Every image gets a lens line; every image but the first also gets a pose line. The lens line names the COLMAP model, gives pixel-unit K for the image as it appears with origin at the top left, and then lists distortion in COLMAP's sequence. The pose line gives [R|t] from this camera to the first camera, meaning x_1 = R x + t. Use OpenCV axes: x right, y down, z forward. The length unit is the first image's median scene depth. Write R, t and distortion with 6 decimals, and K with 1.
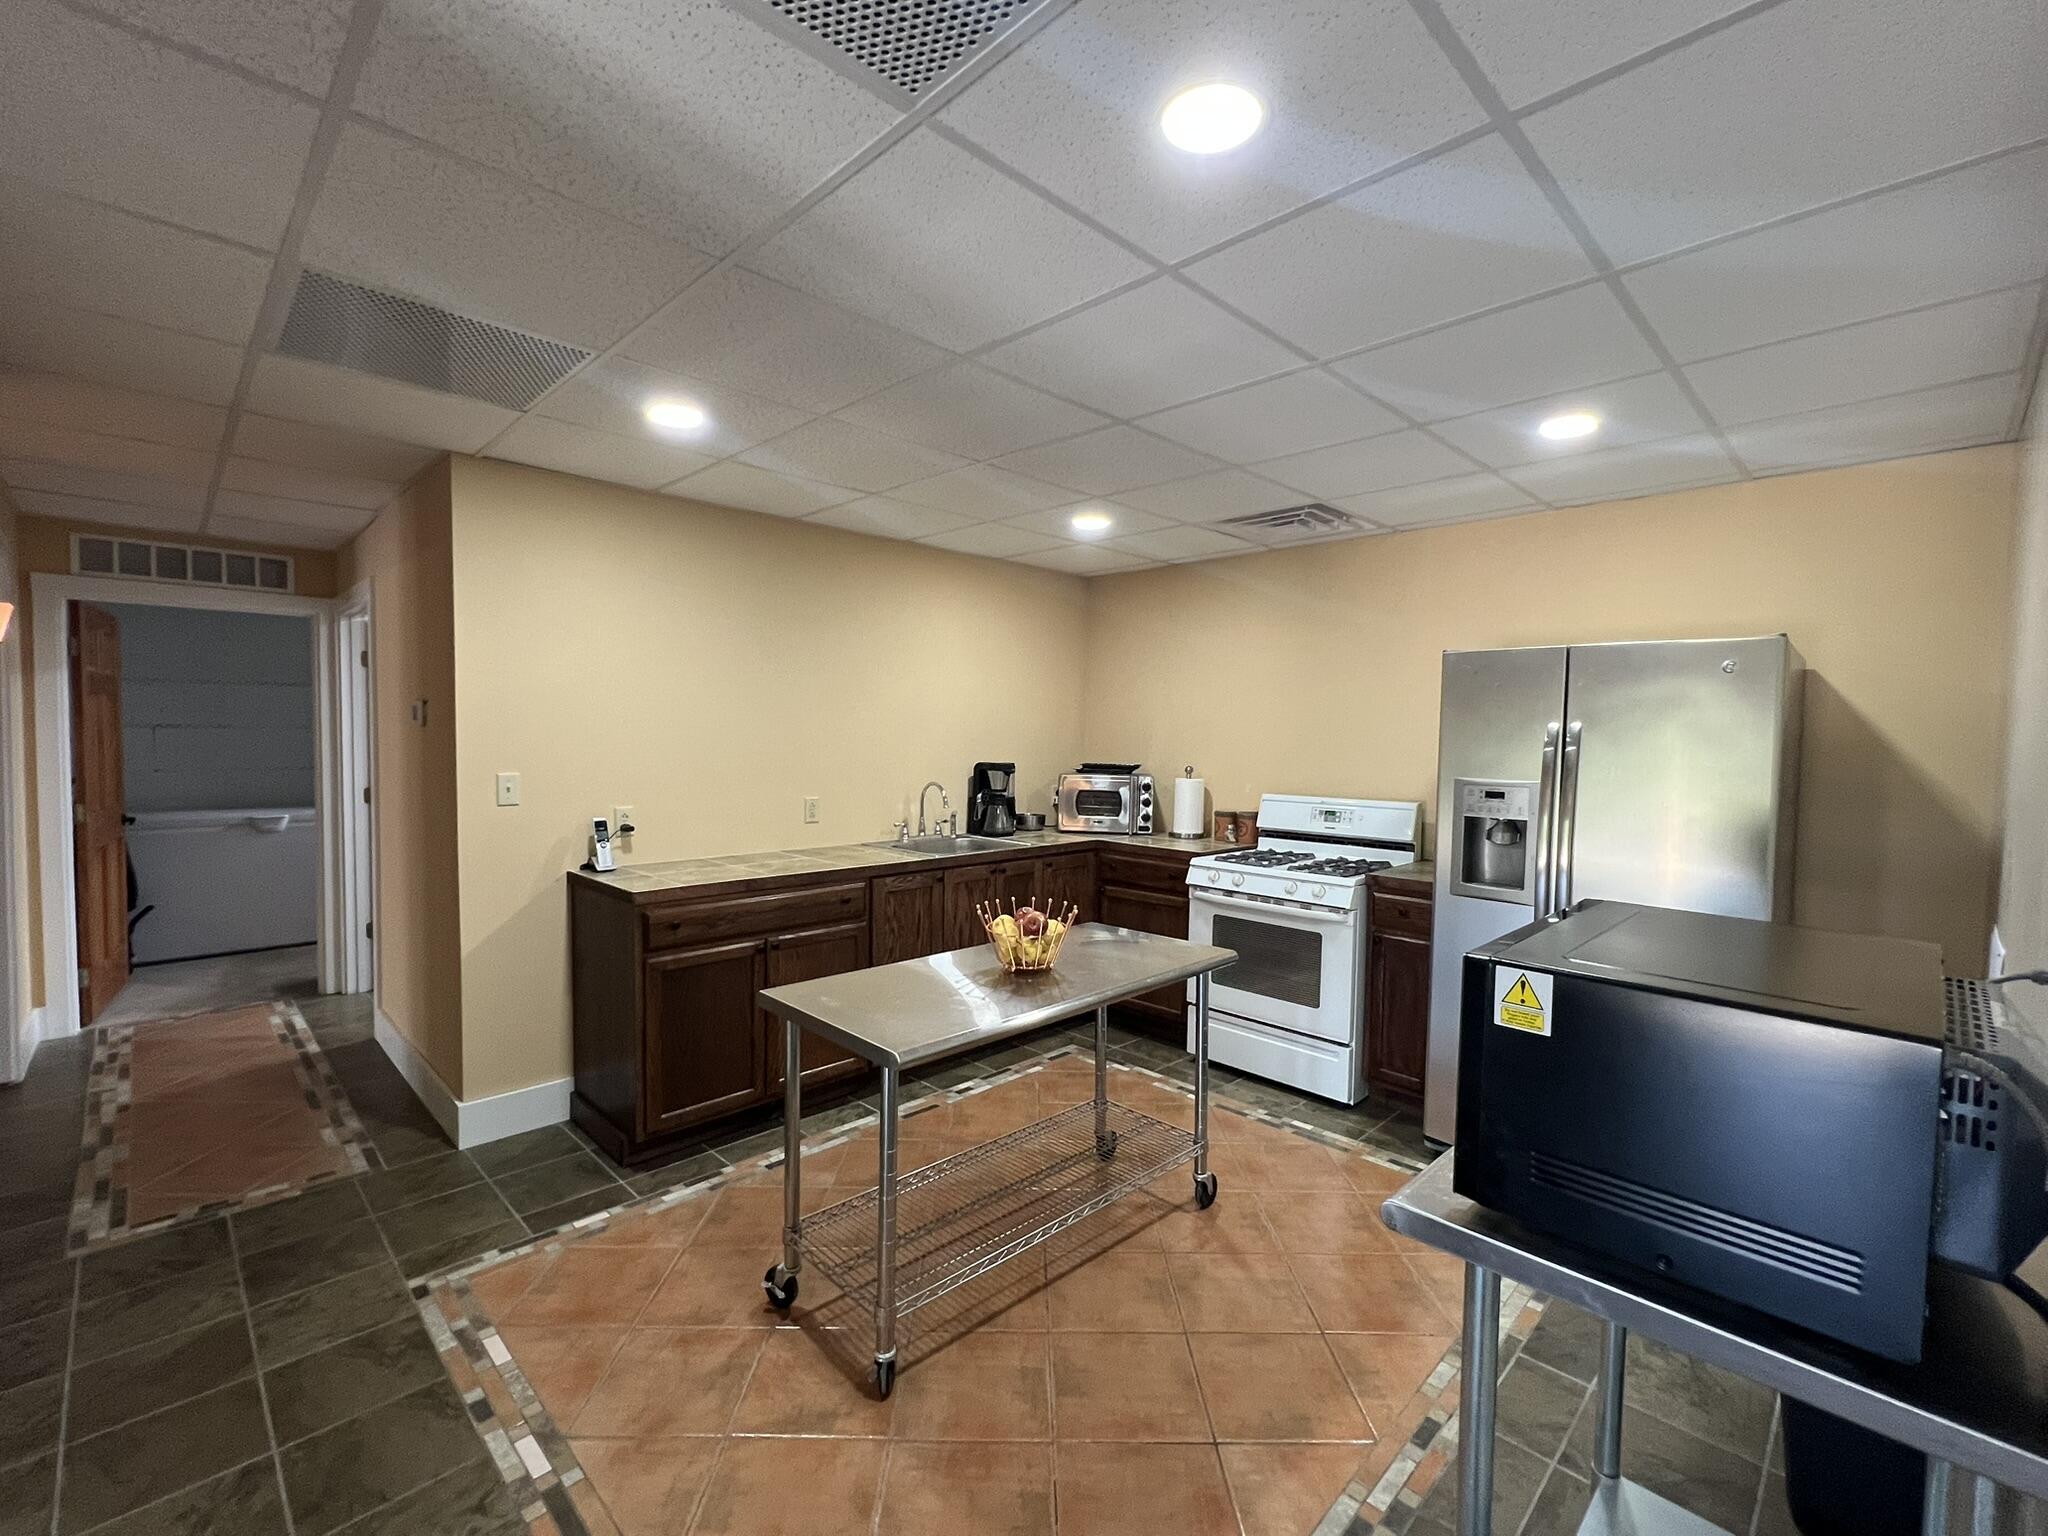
lens RADIAL K [[893.4, 0, 1024.0], [0, 893.4, 768.0], [0, 0, 1]] dist [-0.002893, -0.000229]
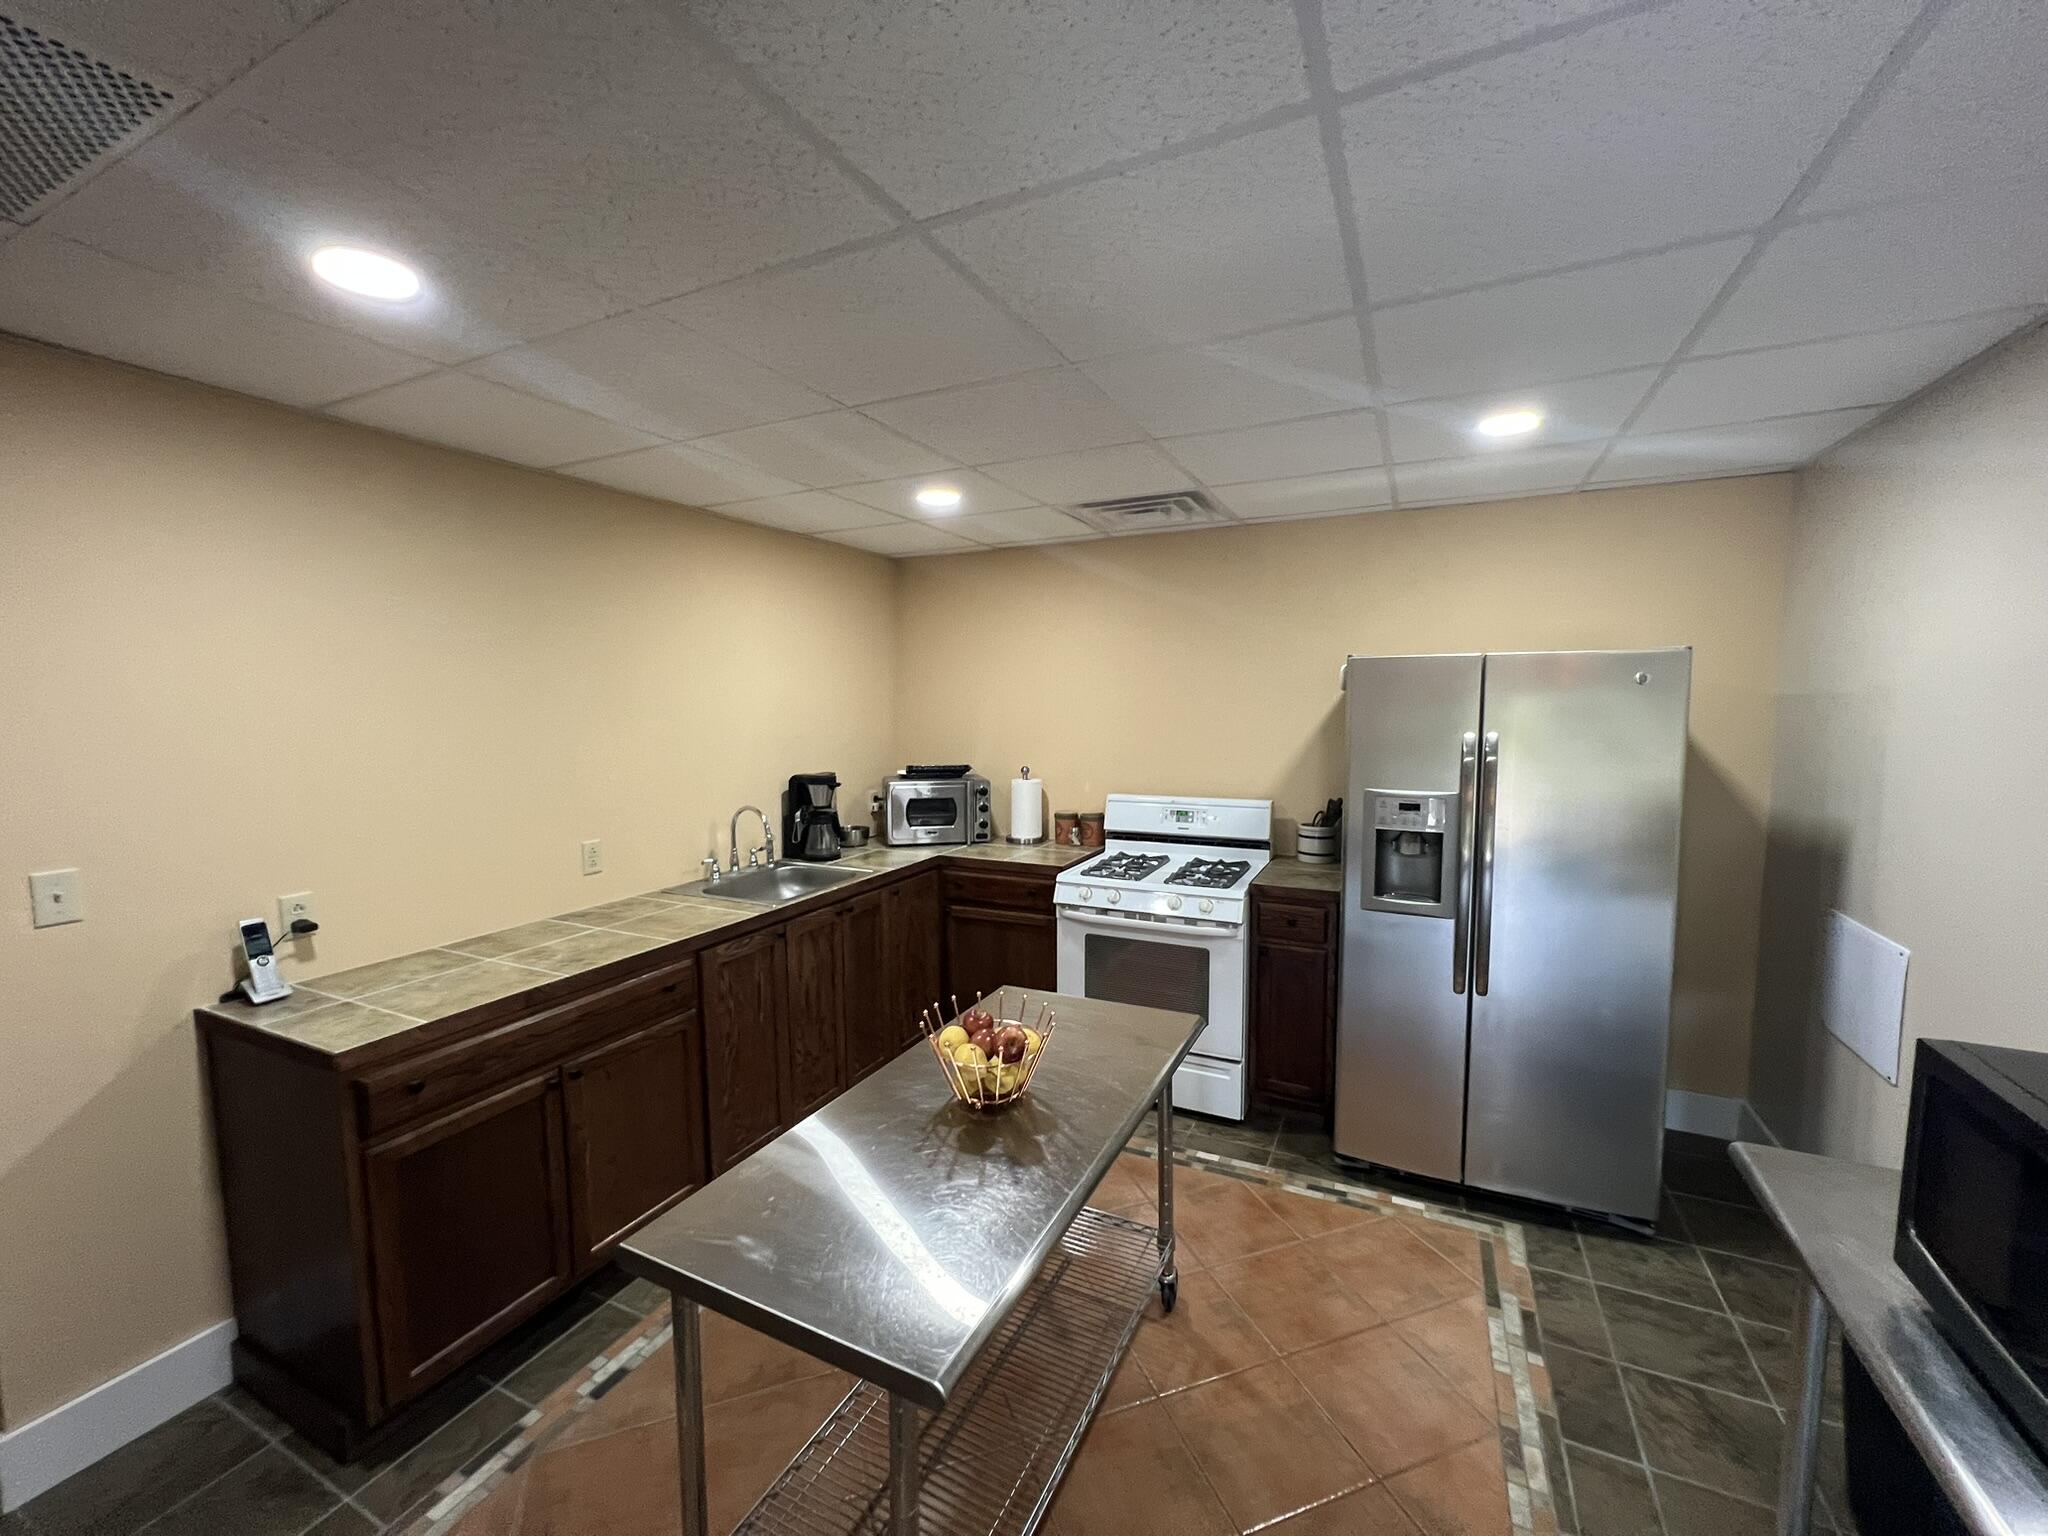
lens RADIAL K [[815.7, 0, 1024.2], [0, 815.7, 765.8], [0, 0, 1]] dist [-0.001076, -0.000483]
pose [[0.943822, -0.049841, 0.326674, -0.125696], [0.035240, 0.998104, 0.050466, -0.060056], [-0.328570, -0.036119, 0.943789, 0.246694]]
